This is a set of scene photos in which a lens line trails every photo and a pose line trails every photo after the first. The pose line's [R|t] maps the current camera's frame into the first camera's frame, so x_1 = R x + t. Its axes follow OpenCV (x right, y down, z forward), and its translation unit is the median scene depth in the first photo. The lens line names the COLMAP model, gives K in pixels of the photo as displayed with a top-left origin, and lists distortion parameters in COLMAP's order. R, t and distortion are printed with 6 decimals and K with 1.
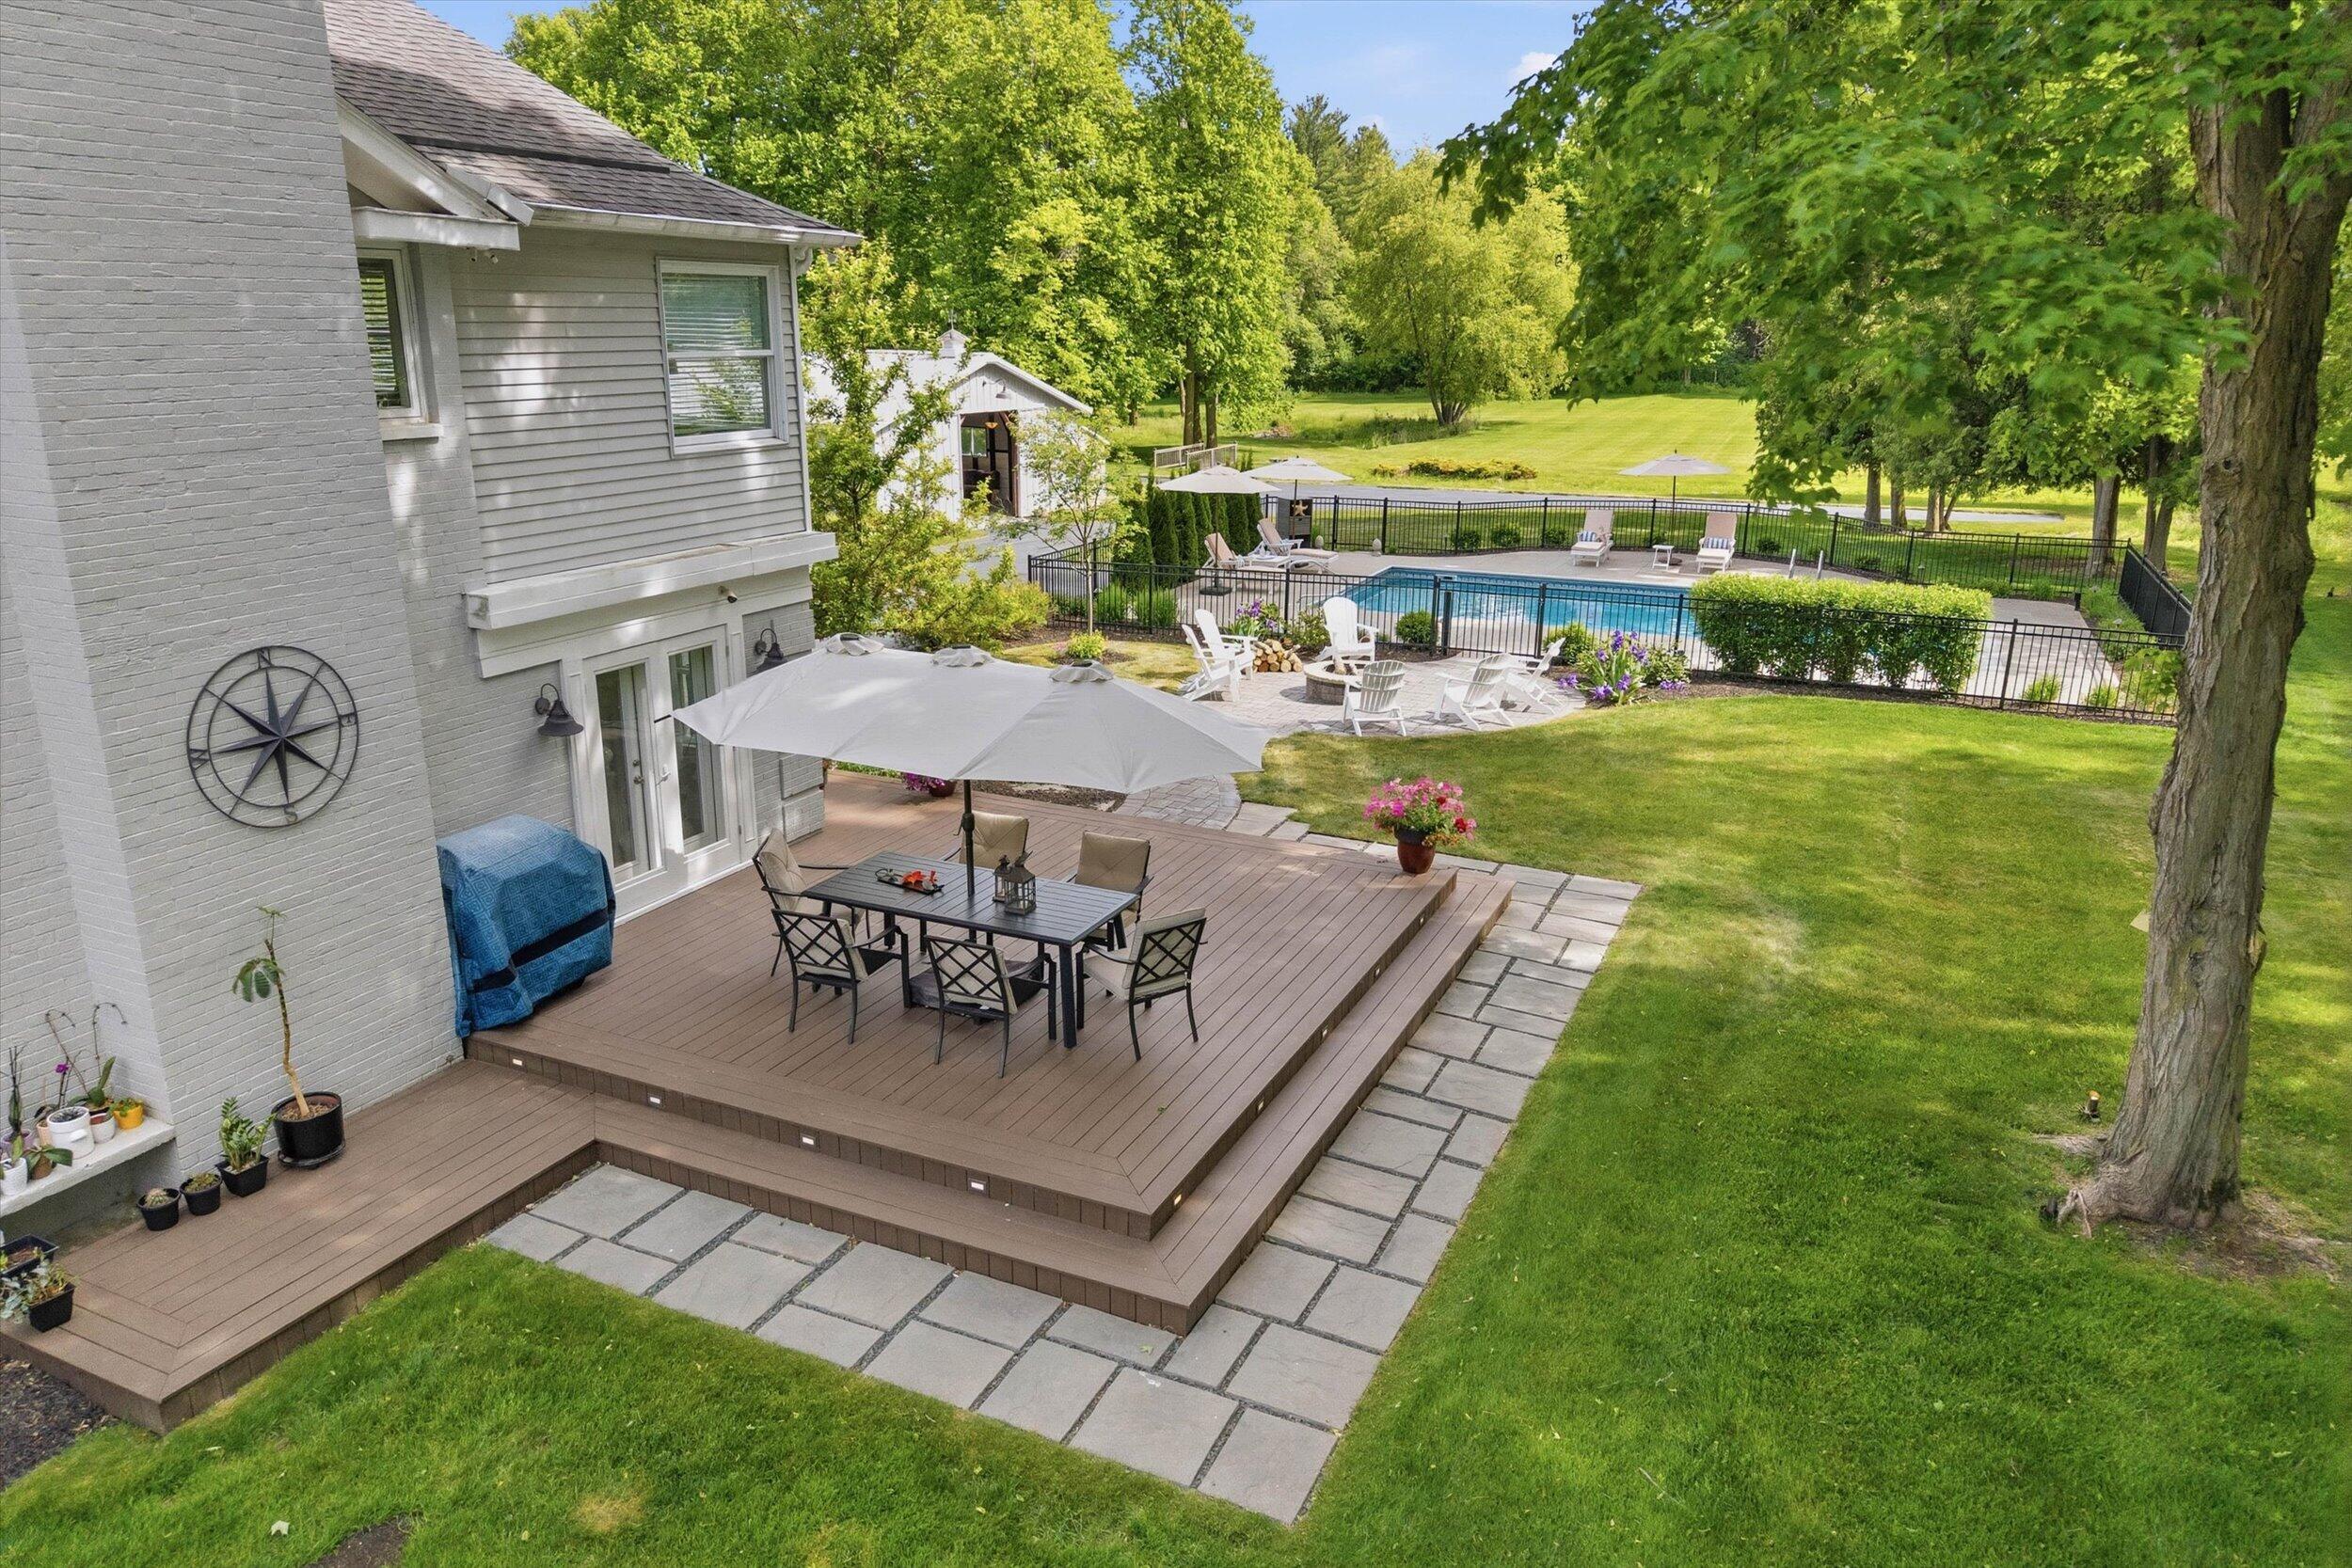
lens RADIAL K [[1538.6, 0, 1169.1], [0, 1538.6, 760.3], [0, 0, 1]] dist [0.035668, -0.034537]
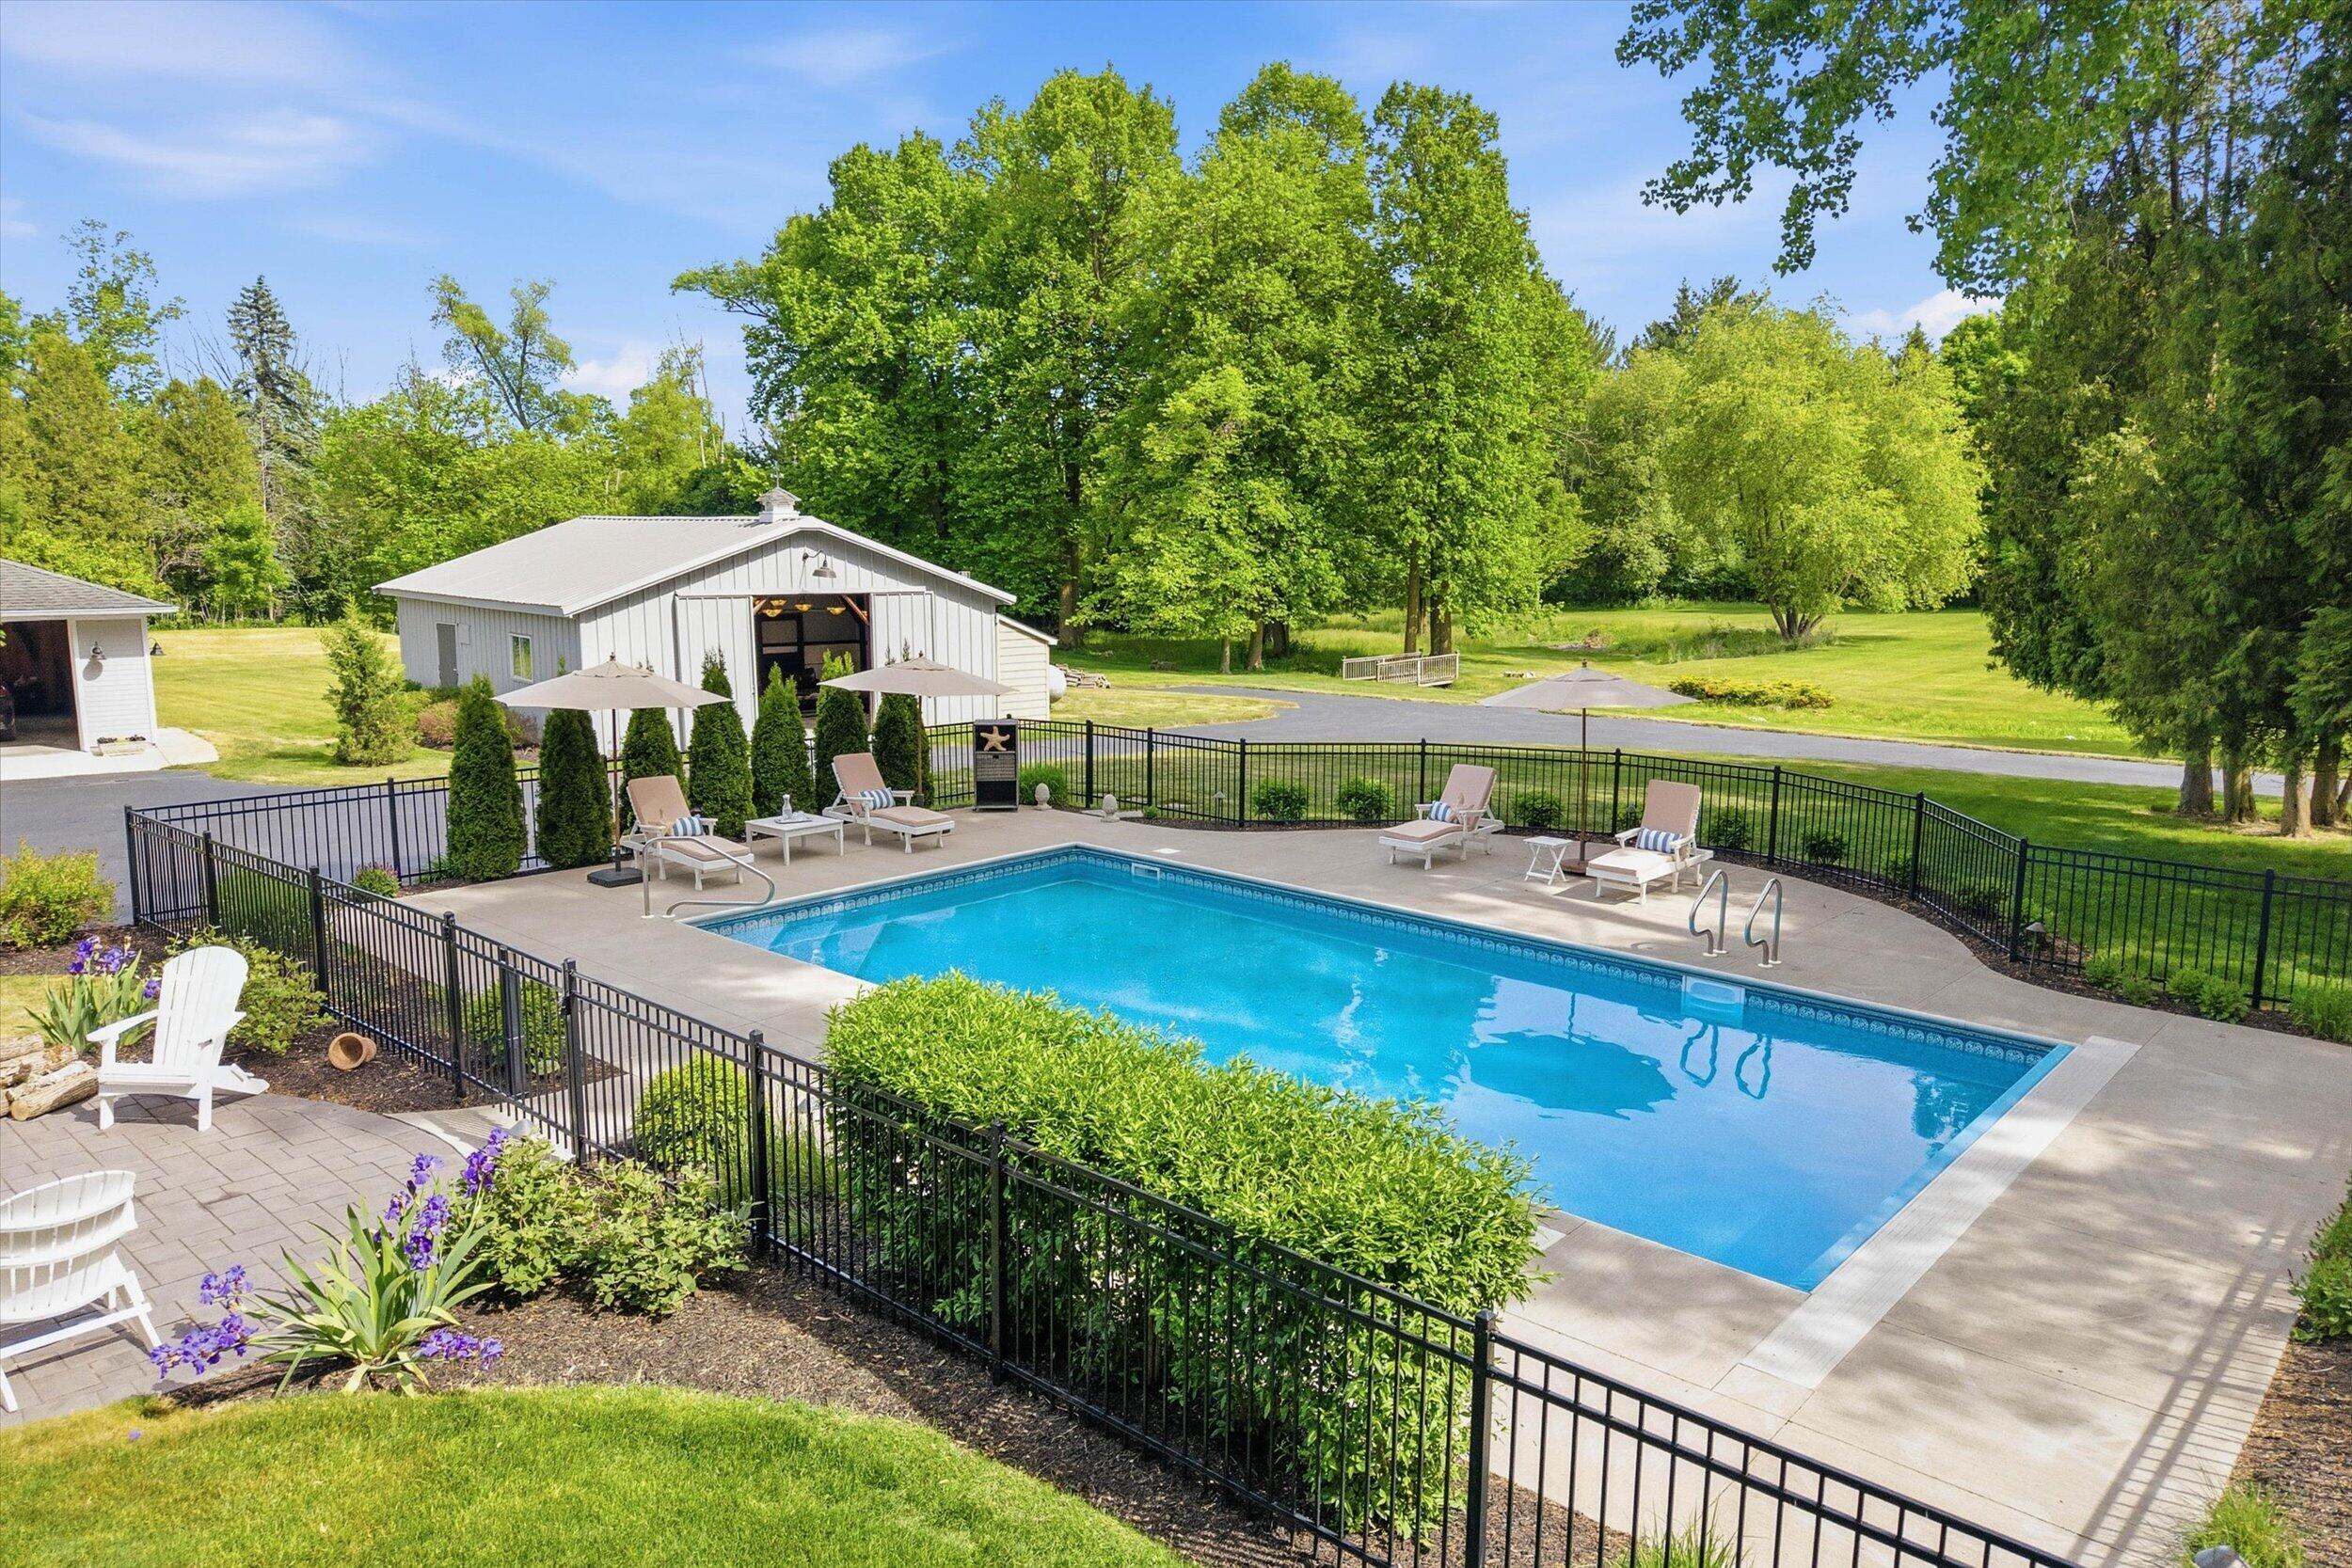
lens RADIAL K [[1545.4, 0, 1158.5], [0, 1545.4, 806.2], [0, 0, 1]] dist [0.027335, -0.015766]
pose [[0.951401, 0.051022, -0.303699, 0.160884], [-0.083017, 0.992163, -0.093382, -0.040005], [0.296554, 0.114056, 0.948181, 0.205557]]
